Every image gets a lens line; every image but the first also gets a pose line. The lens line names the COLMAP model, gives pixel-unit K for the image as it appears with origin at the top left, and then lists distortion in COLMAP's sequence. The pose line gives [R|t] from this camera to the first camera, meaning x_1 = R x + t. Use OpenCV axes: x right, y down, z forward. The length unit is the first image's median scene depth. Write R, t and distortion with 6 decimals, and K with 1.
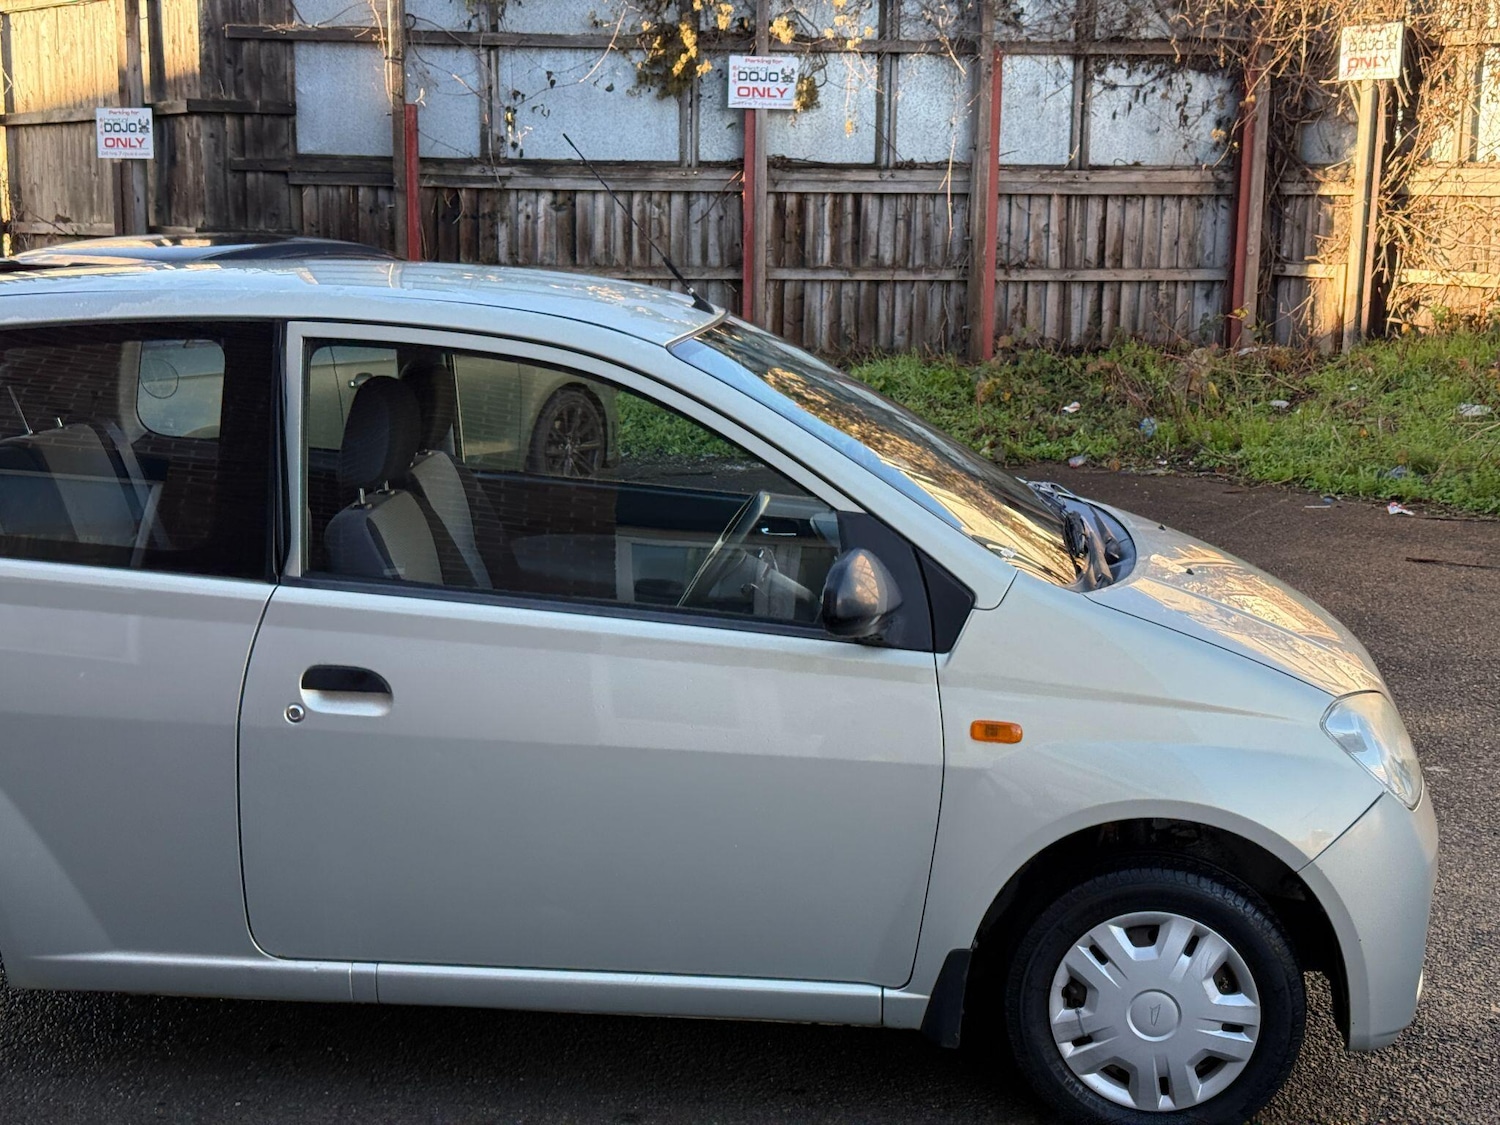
lens RADIAL K [[2102.3, 0, 765.1], [0, 2102.3, 500.9], [0, 0, 1]] dist [0.219996, -0.455926]
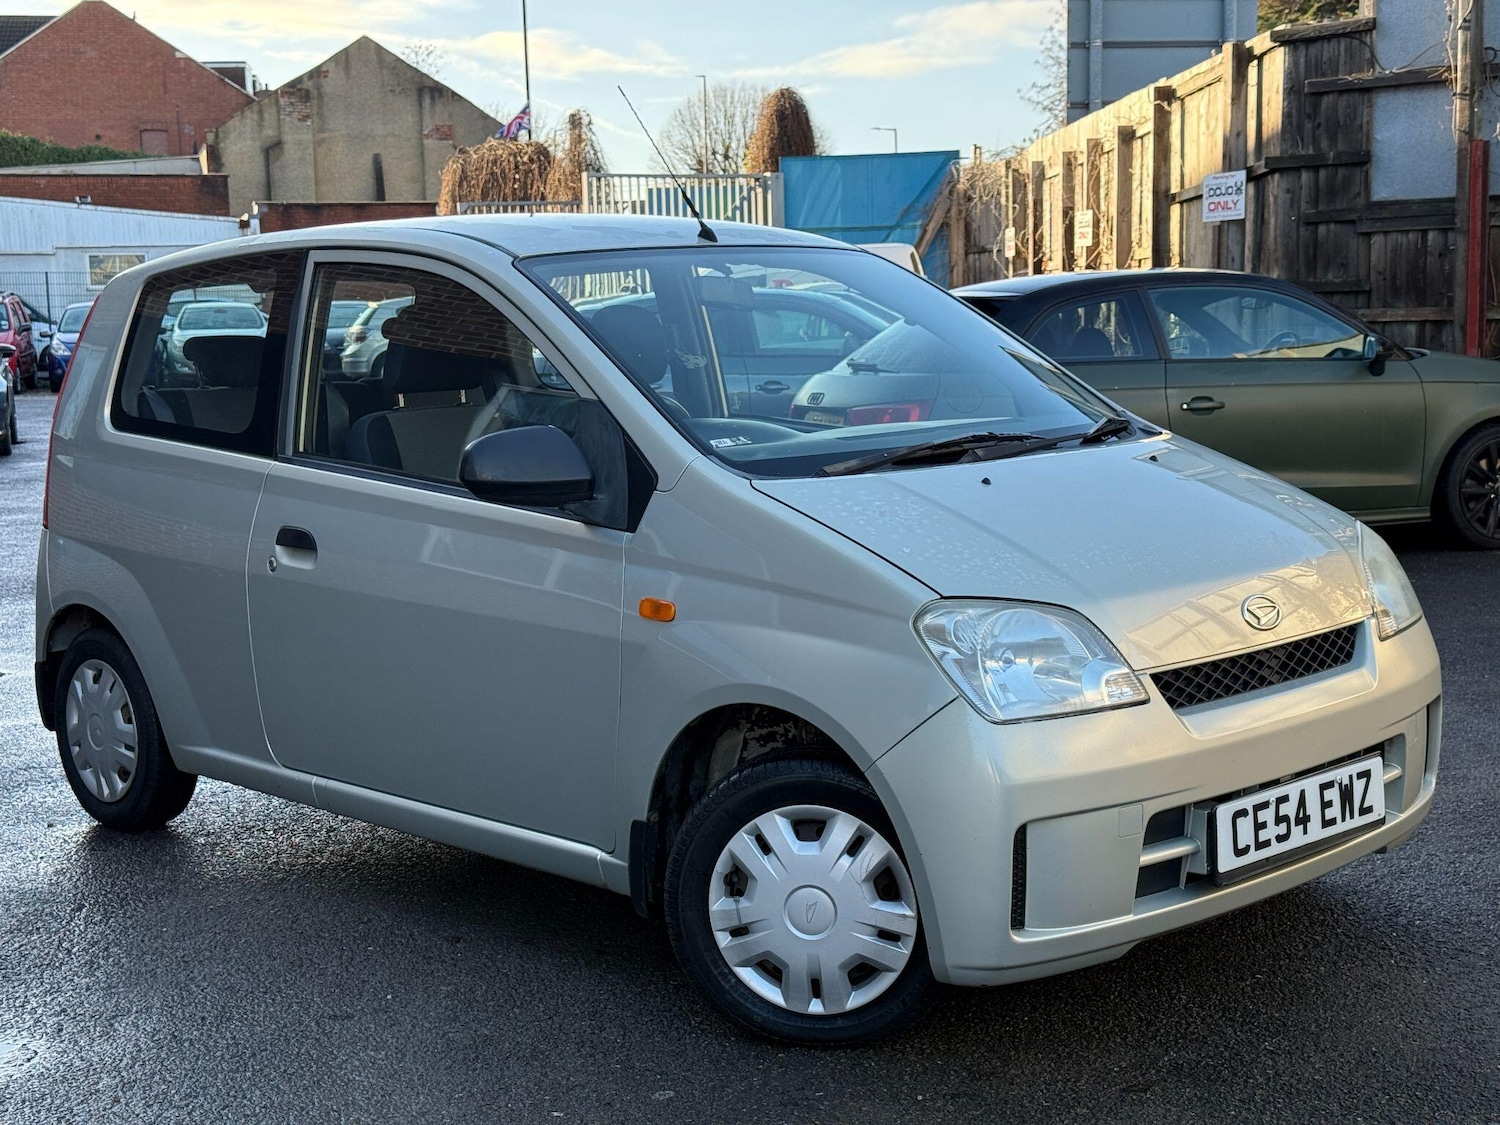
lens RADIAL K [[2091.6, 0, 752.9], [0, 2091.6, 540.1], [0, 0, 1]] dist [0.187646, -0.454766]
pose [[0.784911, 0.036931, -0.618507, 0.178549], [-0.054751, 0.998451, -0.009863, 0.020096], [0.617185, 0.041606, 0.785717, 0.057834]]
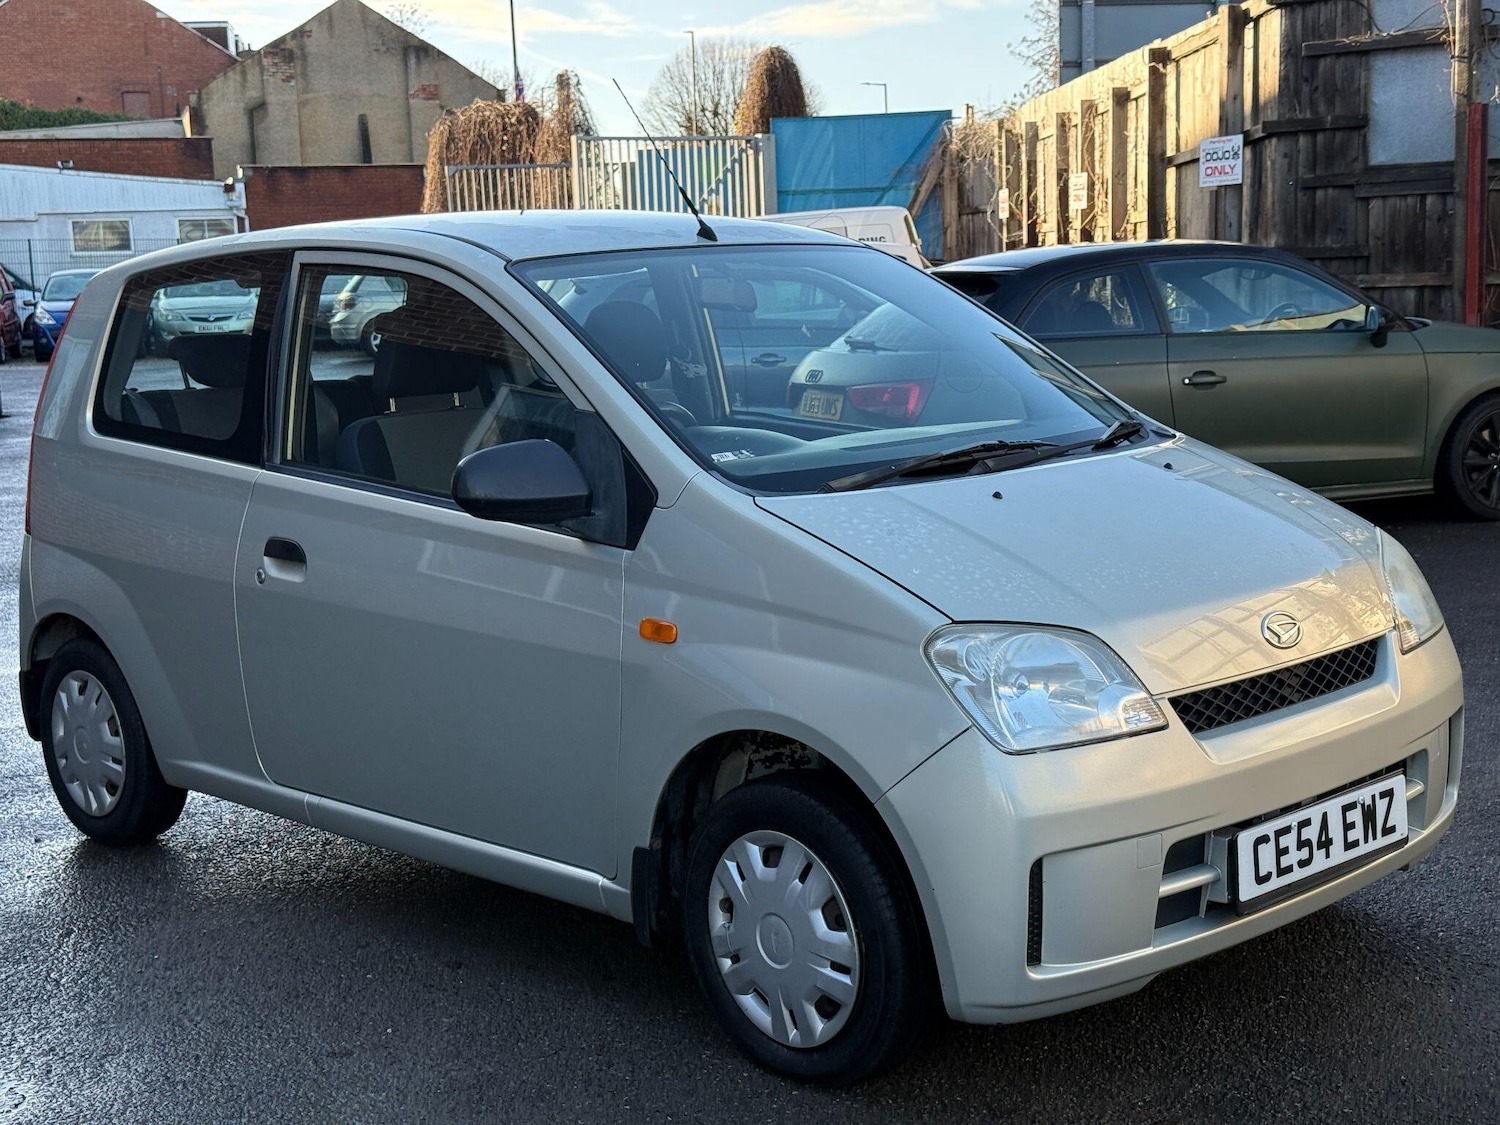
lens RADIAL K [[2094.2, 0, 778.5], [0, 2094.2, 543.0], [0, 0, 1]] dist [0.196531, -0.488616]
pose [[0.794437, 0.040782, -0.605975, 0.172580], [-0.043978, 0.998987, 0.009577, 0.013599], [0.605752, 0.019041, 0.795426, 0.062630]]
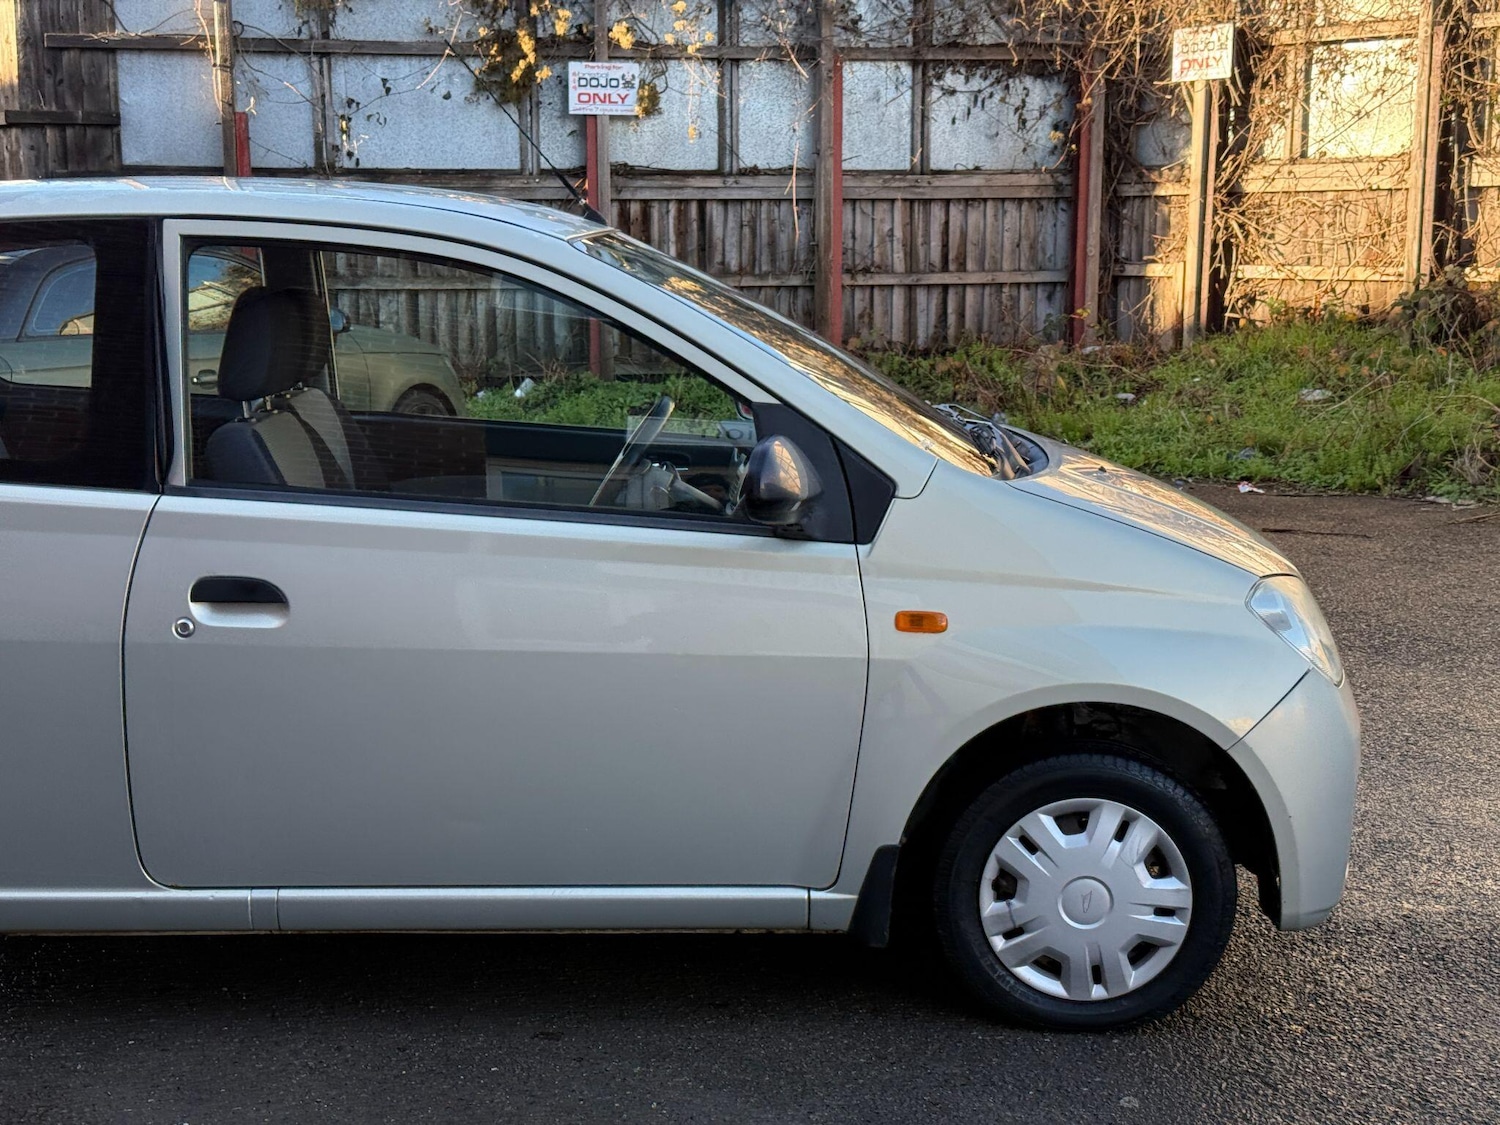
lens RADIAL K [[2100.4, 0, 757.1], [0, 2100.4, 527.1], [0, 0, 1]] dist [0.207741, -0.434110]
pose [[0.996855, -0.023078, 0.075807, -0.009302], [0.023746, 0.999687, -0.007913, 0.017121], [-0.075600, 0.009688, 0.997091, 0.008399]]
